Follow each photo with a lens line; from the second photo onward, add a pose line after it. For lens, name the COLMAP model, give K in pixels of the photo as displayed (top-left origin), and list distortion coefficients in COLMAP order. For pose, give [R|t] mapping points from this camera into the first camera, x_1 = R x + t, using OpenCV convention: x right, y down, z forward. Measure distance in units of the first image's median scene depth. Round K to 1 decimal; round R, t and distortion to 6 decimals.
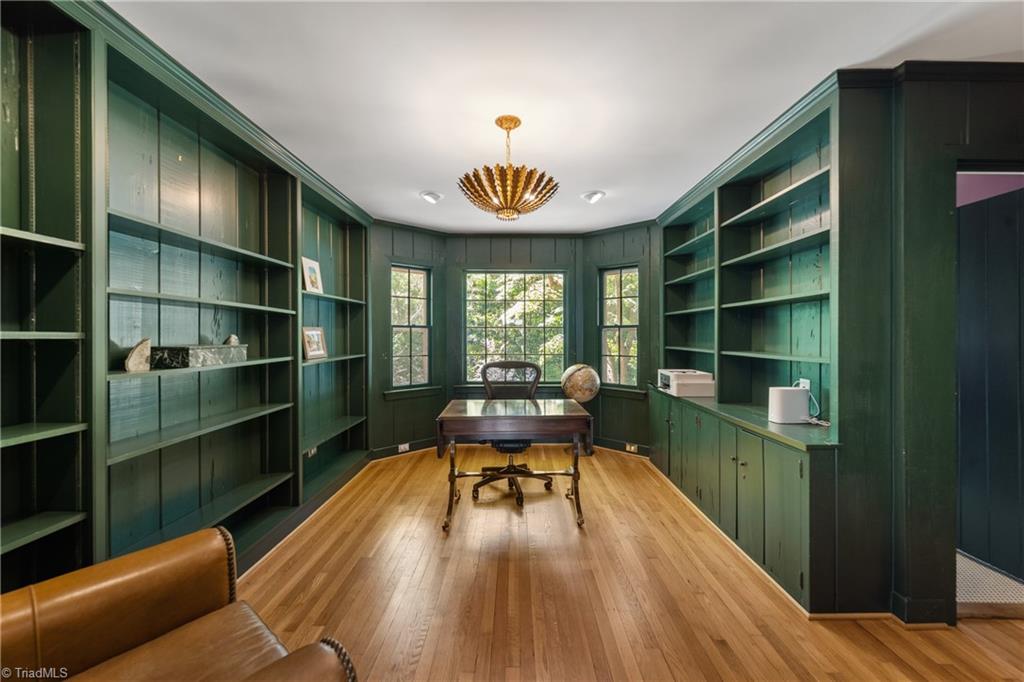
lens RADIAL K [[388.8, 0, 519.8], [0, 388.8, 346.1], [0, 0, 1]] dist [-0.000424, -0.000004]
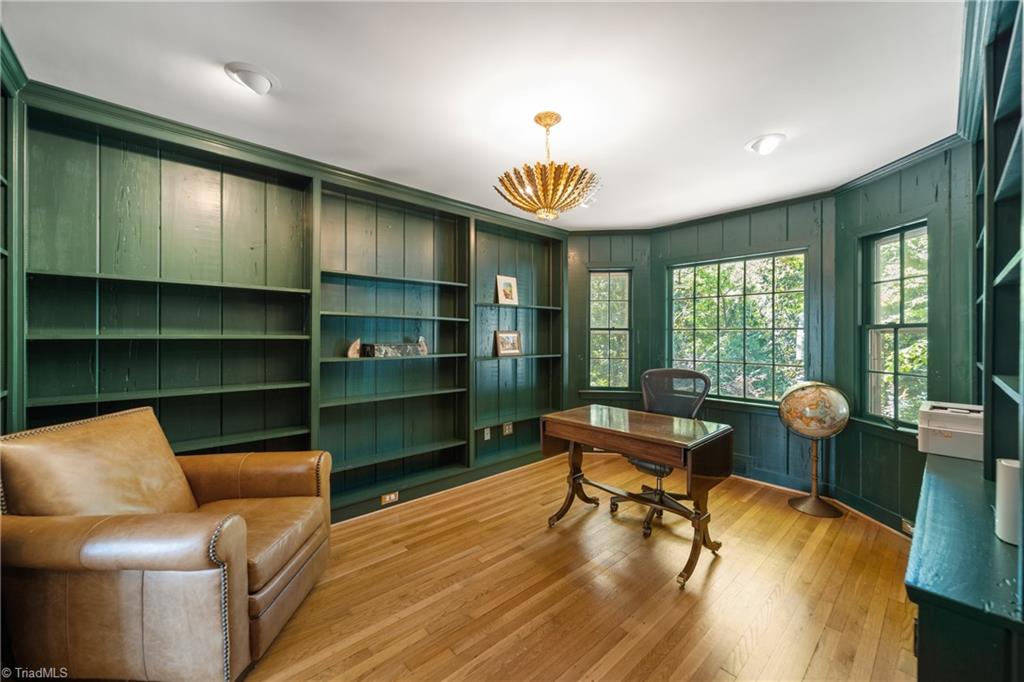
lens RADIAL K [[388.8, 0, 519.8], [0, 388.8, 346.1], [0, 0, 1]] dist [-0.000424, -0.000004]
pose [[0.673692, 0.021921, -0.738687, 0.401294], [-0.026444, 0.999635, 0.005547, -0.008113], [0.738539, 0.015797, 0.674026, 0.188655]]
